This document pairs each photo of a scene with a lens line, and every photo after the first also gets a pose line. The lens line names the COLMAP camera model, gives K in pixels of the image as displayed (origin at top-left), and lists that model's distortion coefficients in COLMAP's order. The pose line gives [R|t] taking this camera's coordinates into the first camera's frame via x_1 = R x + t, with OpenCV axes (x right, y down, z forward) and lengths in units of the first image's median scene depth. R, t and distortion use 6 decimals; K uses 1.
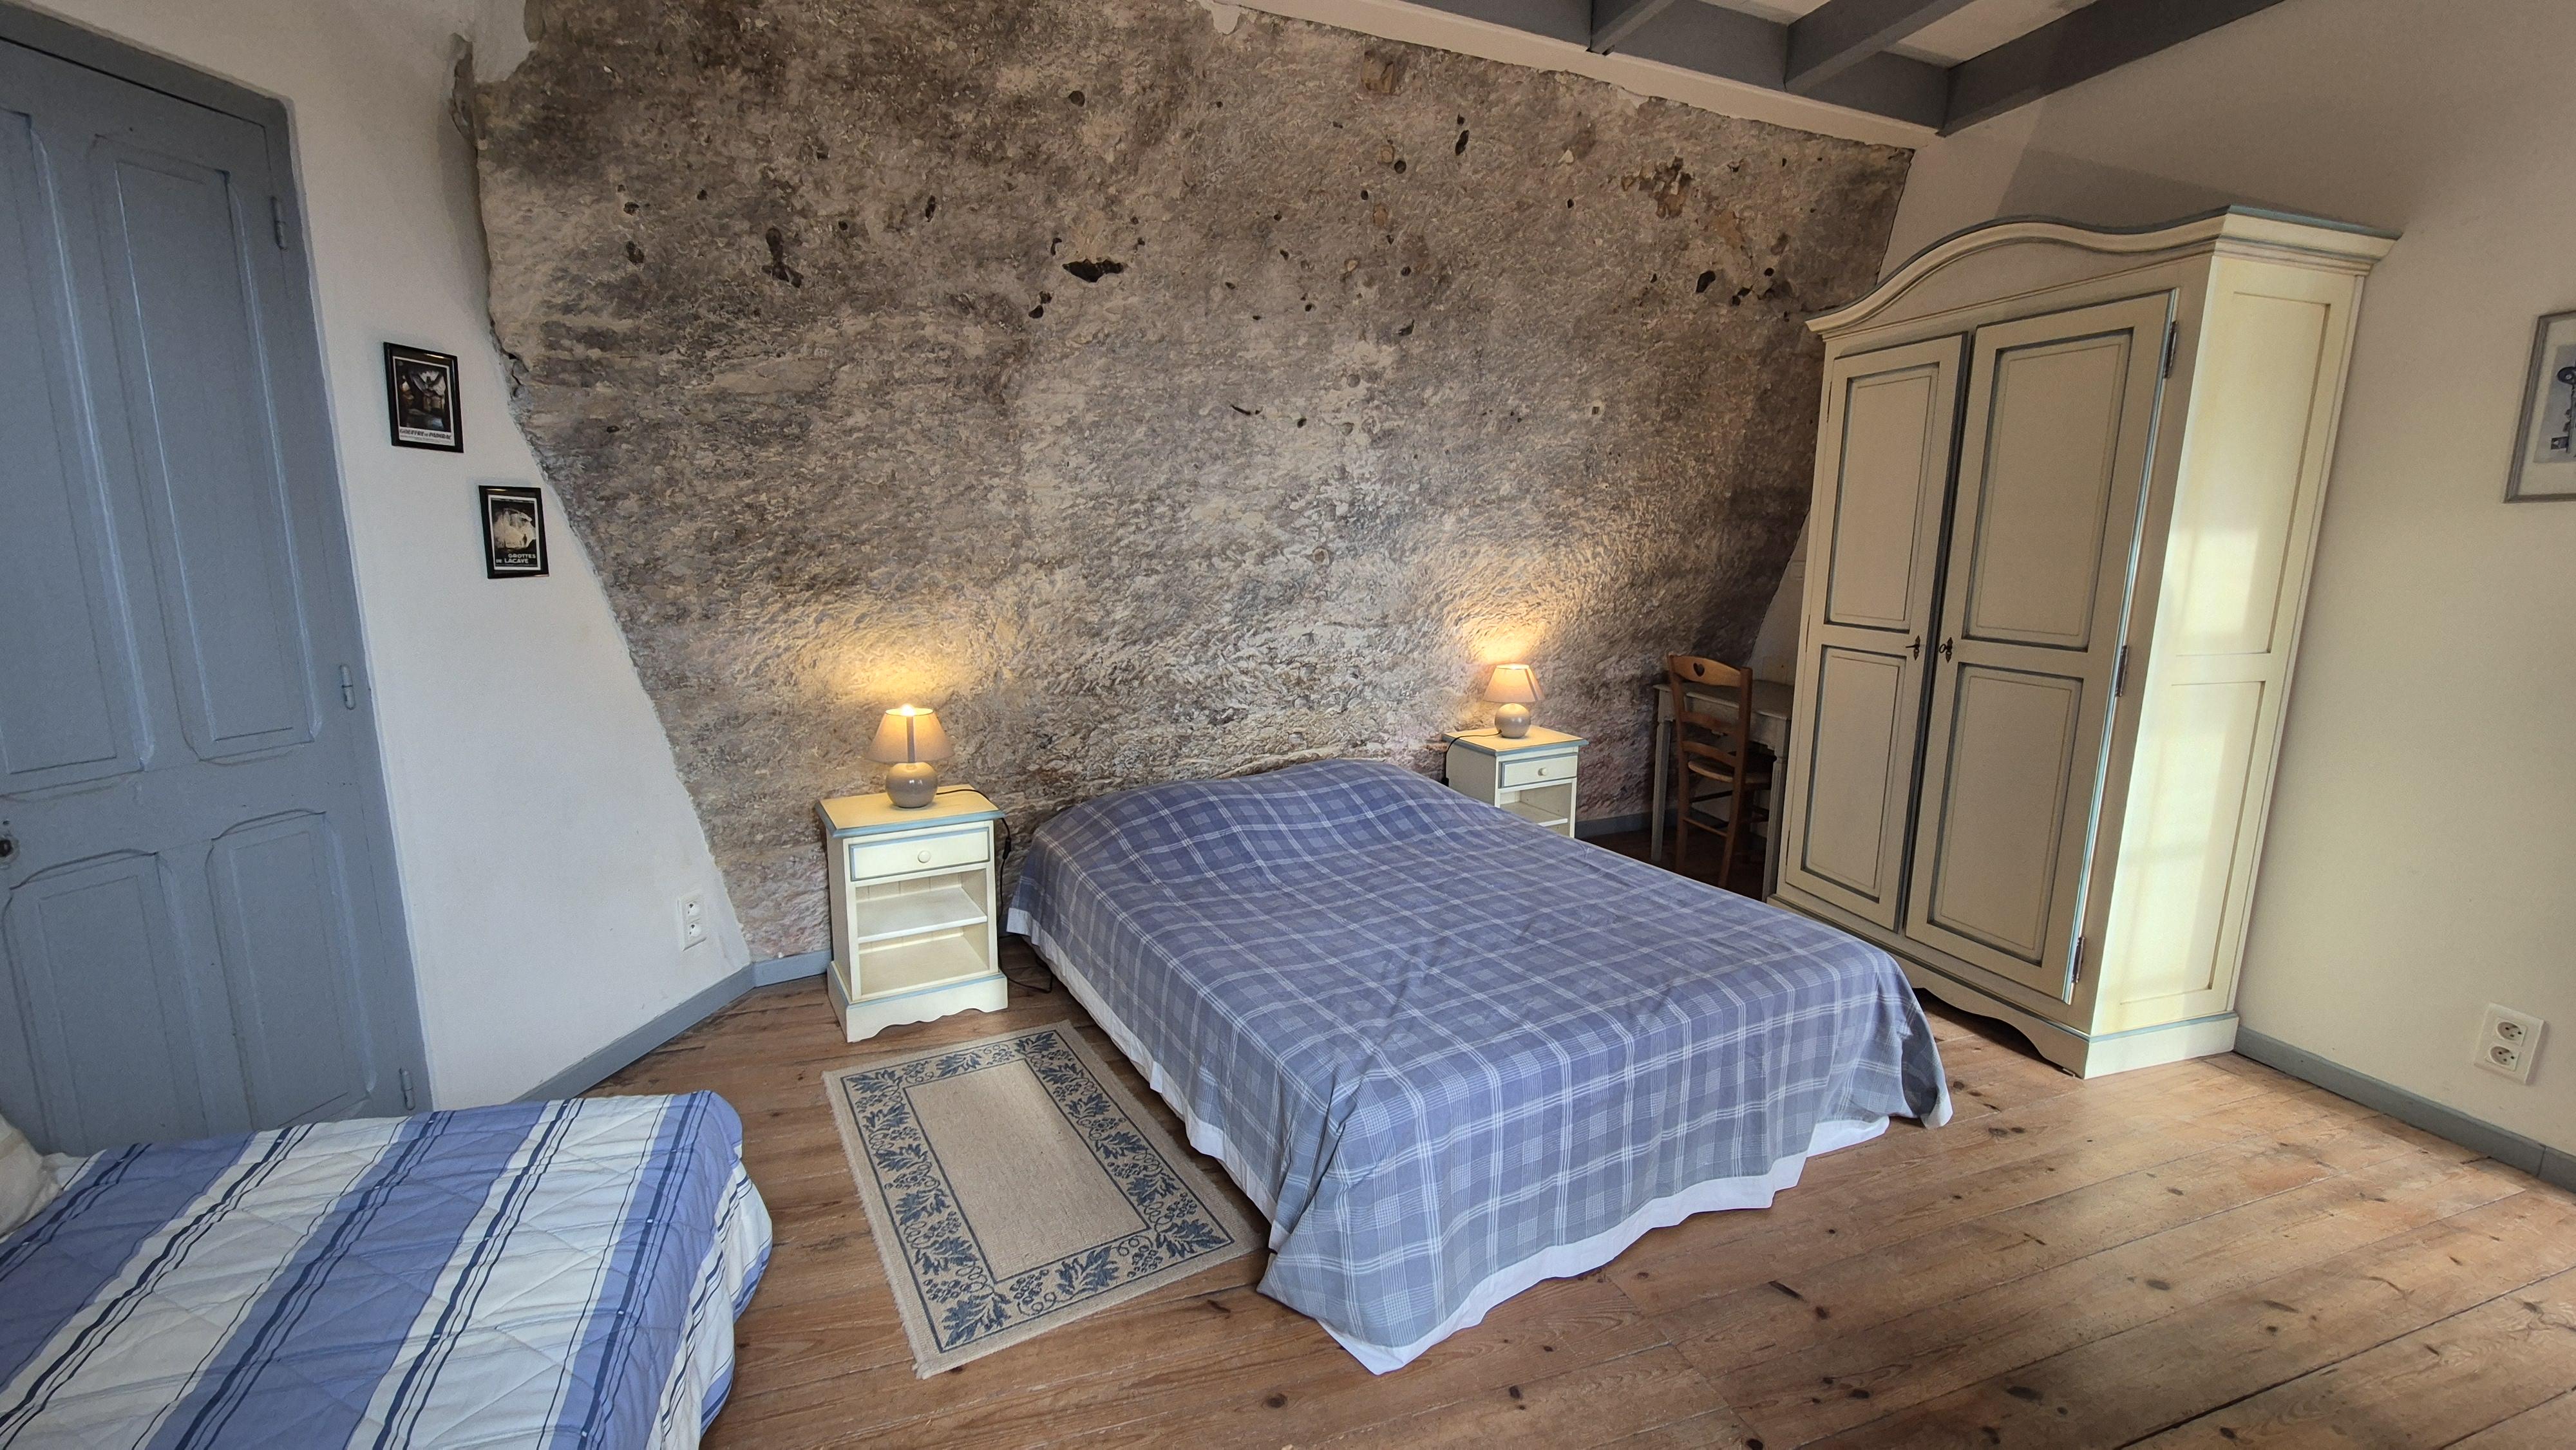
lens RADIAL K [[1056.8, 0, 1324.6], [0, 1056.8, 726.9], [0, 0, 1]] dist [0.004197, 0.000287]
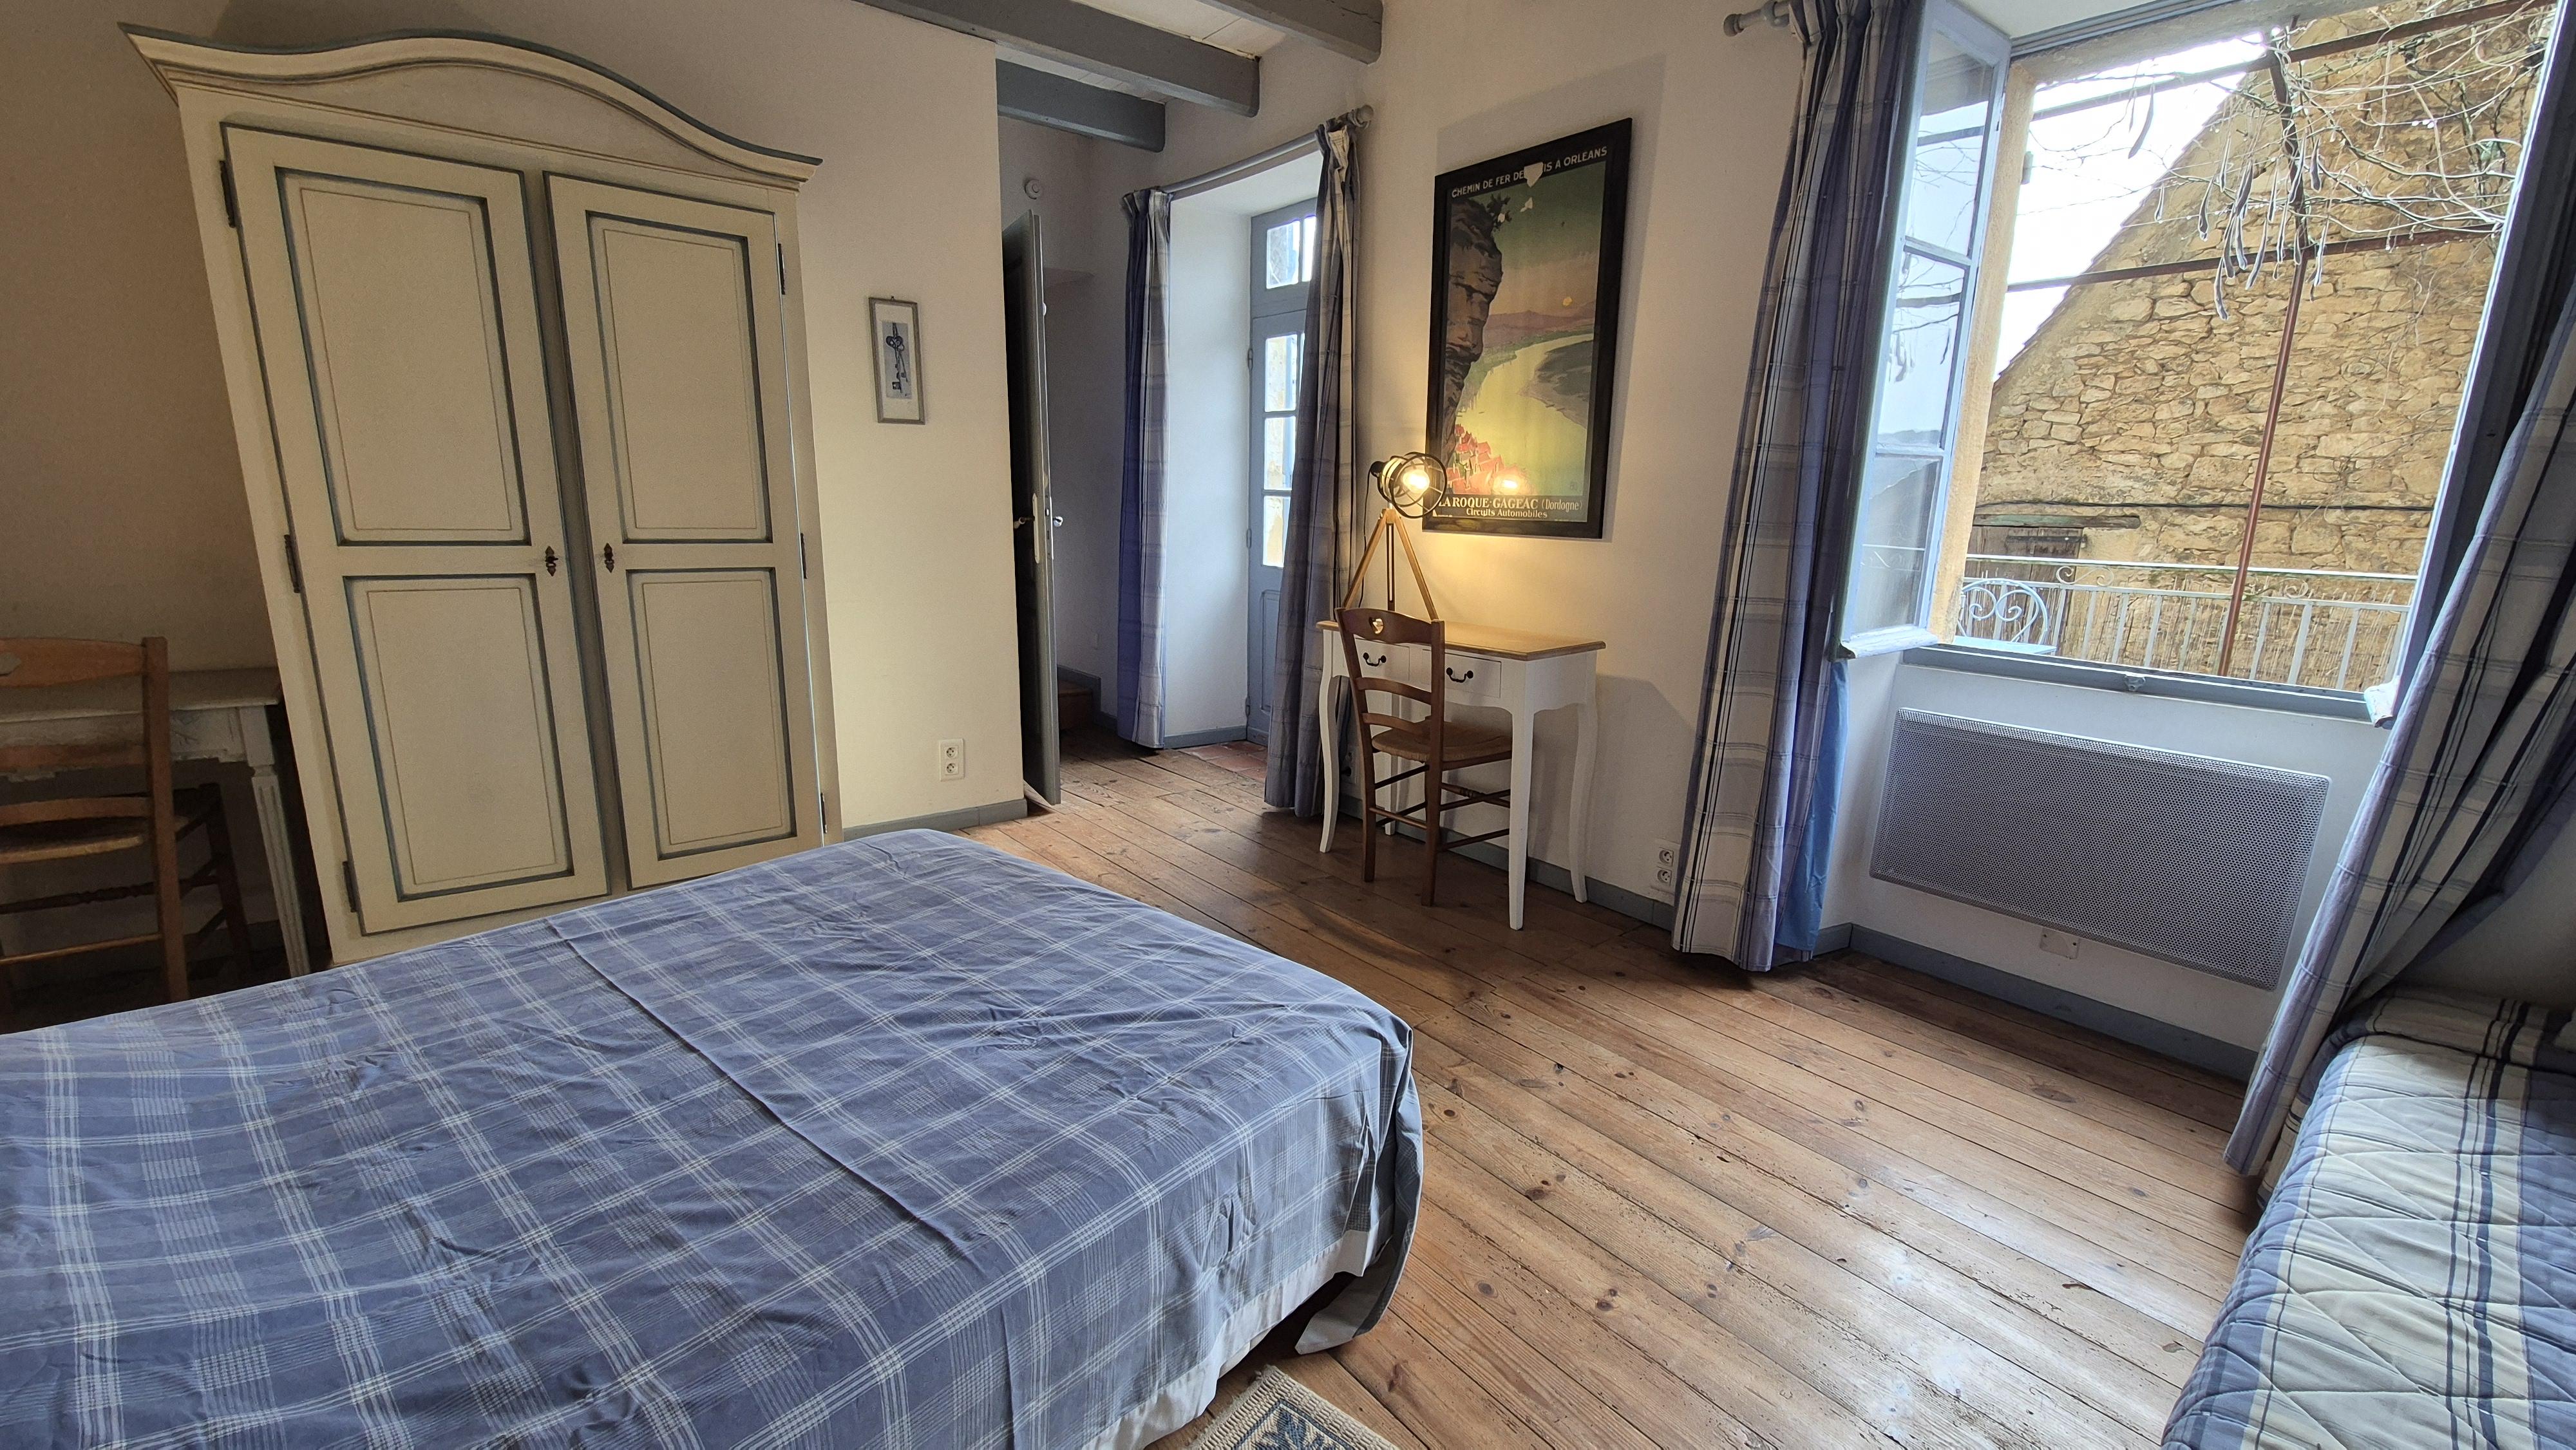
lens RADIAL K [[1056.8, 0, 1324.6], [0, 1056.8, 726.9], [0, 0, 1]] dist [0.004197, 0.000287]
pose [[-0.355788, -0.217125, 0.908995, -0.490860], [0.138087, 0.949749, 0.280908, -0.113000], [-0.924309, 0.225464, -0.307927, 0.815266]]
